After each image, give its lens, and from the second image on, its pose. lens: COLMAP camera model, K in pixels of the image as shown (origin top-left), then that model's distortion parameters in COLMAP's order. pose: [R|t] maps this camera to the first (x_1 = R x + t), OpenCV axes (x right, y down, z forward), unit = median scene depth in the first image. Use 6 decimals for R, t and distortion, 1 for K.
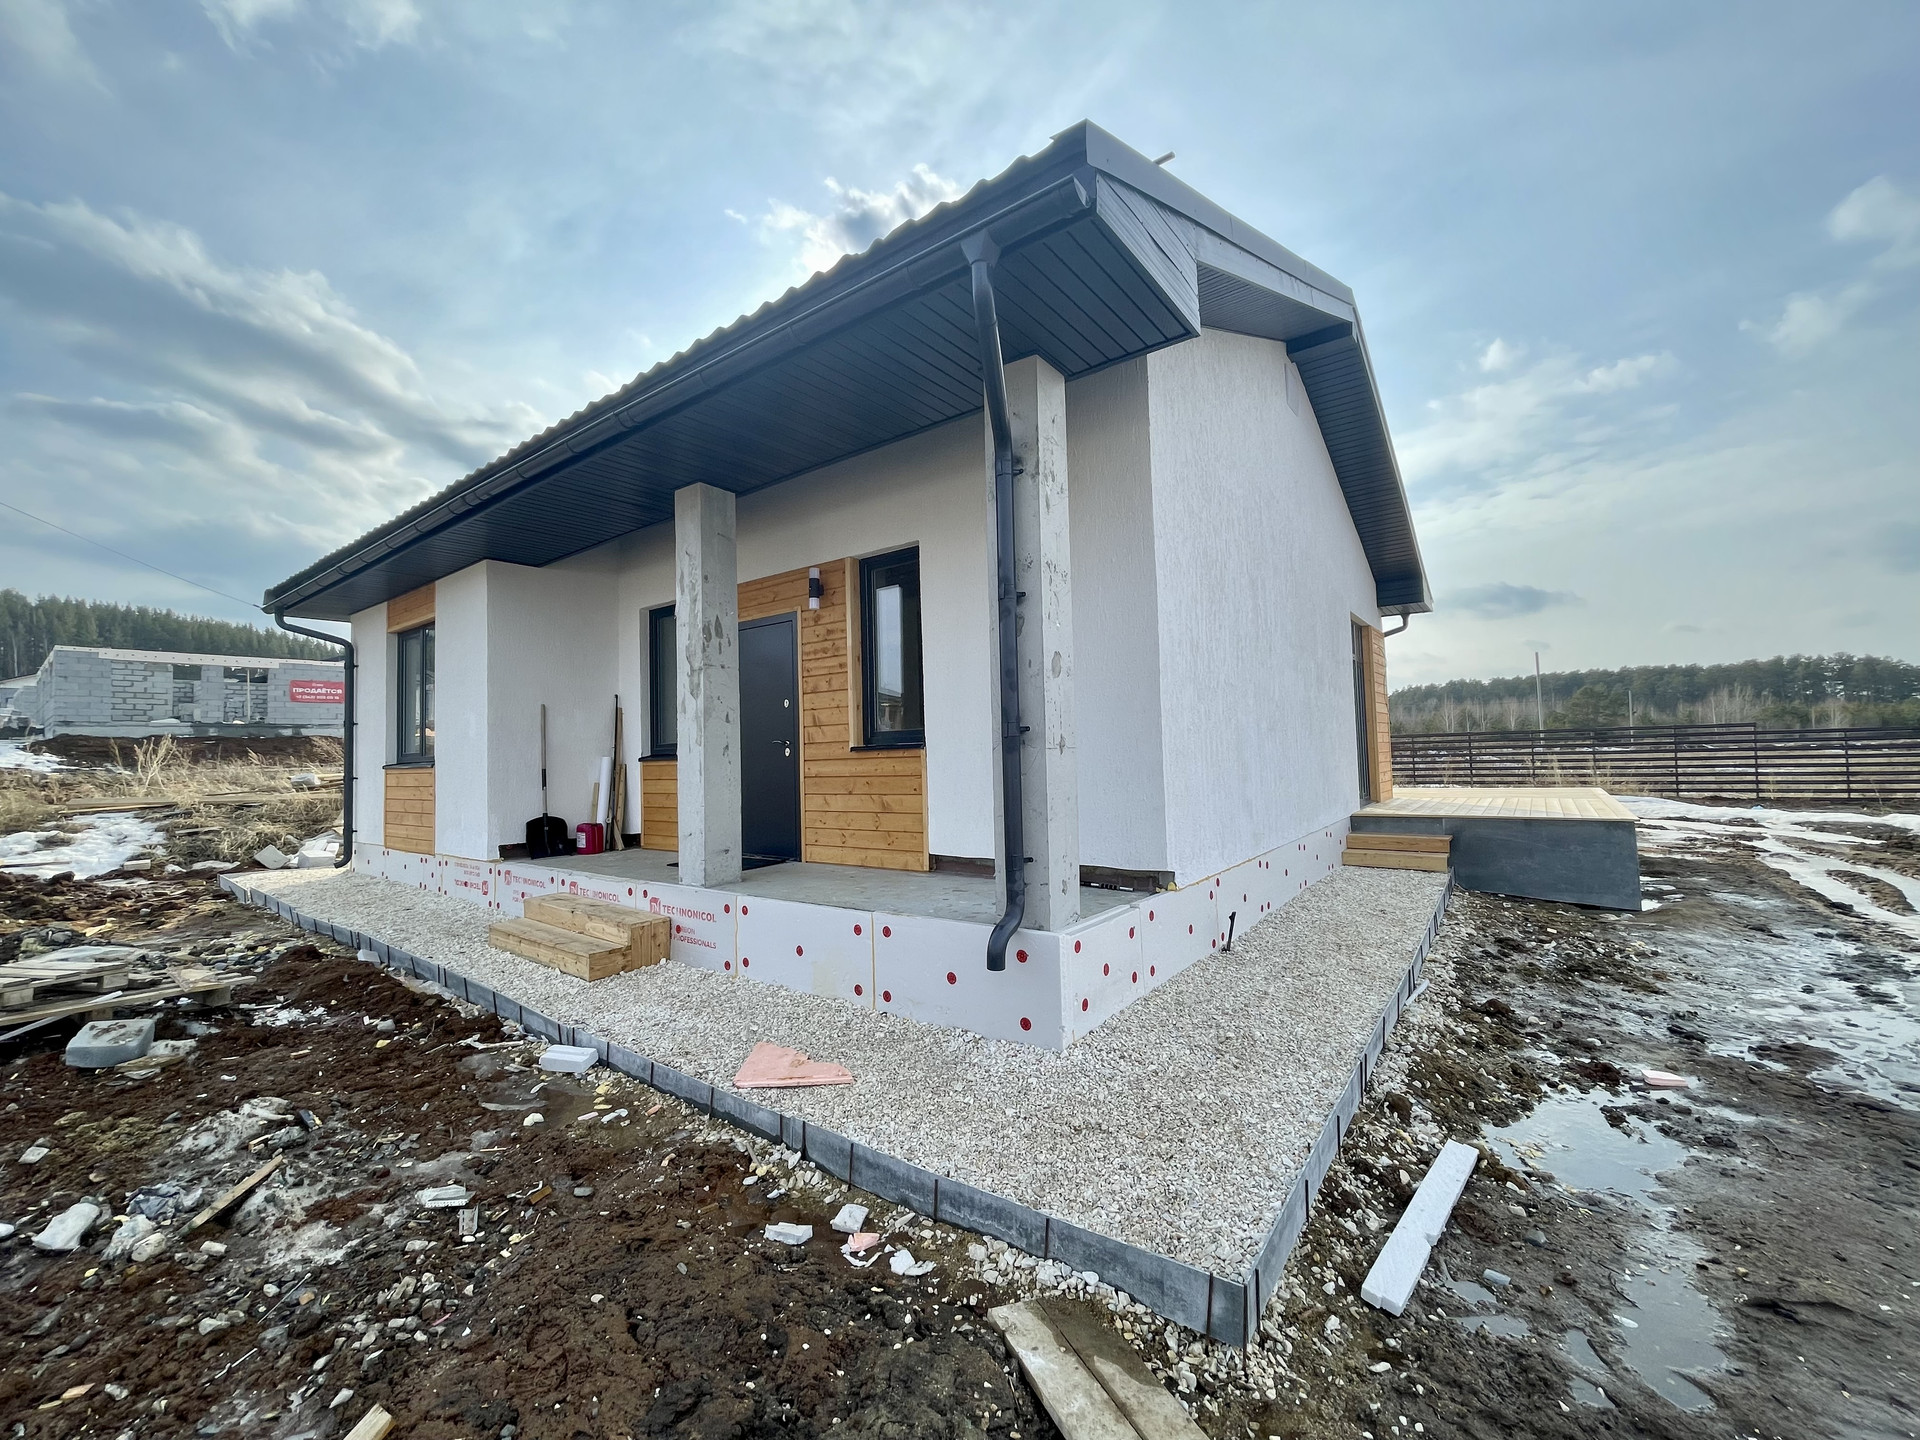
lens RADIAL K [[774.8, 0, 960.0], [0, 774.8, 720.0], [0, 0, 1]] dist [-0.001048, -0.000375]
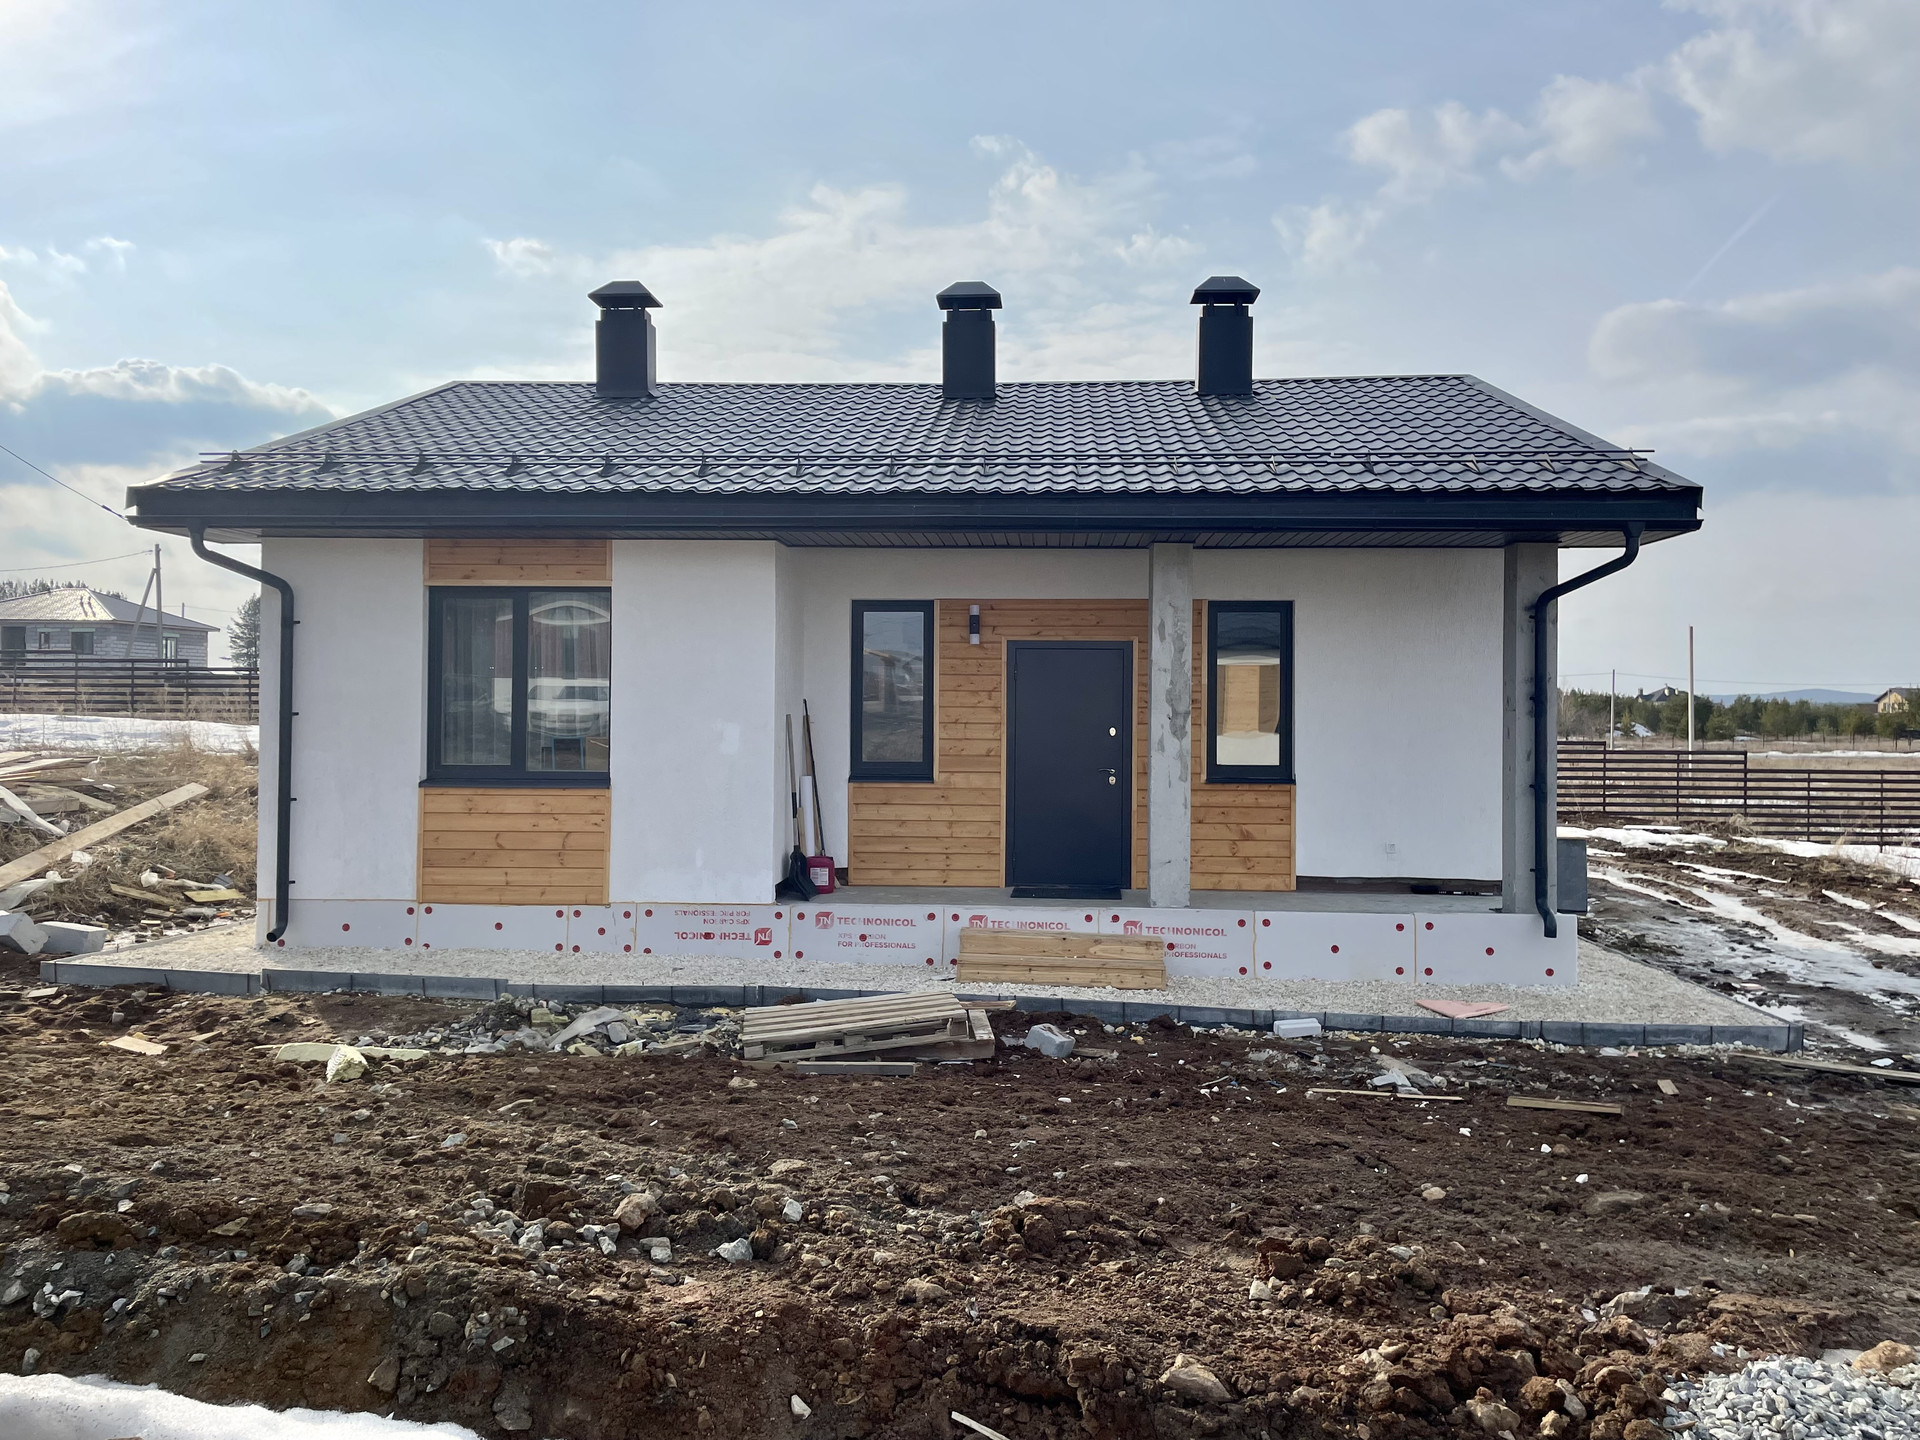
lens RADIAL K [[1485.8, 0, 961.7], [0, 1485.8, 707.4], [0, 0, 1]] dist [0.135230, -0.217554]
pose [[0.831965, 0.034252, 0.553770, -1.513556], [-0.055416, 0.998232, 0.021512, -0.086453], [-0.552054, -0.048585, 0.832392, -0.507626]]
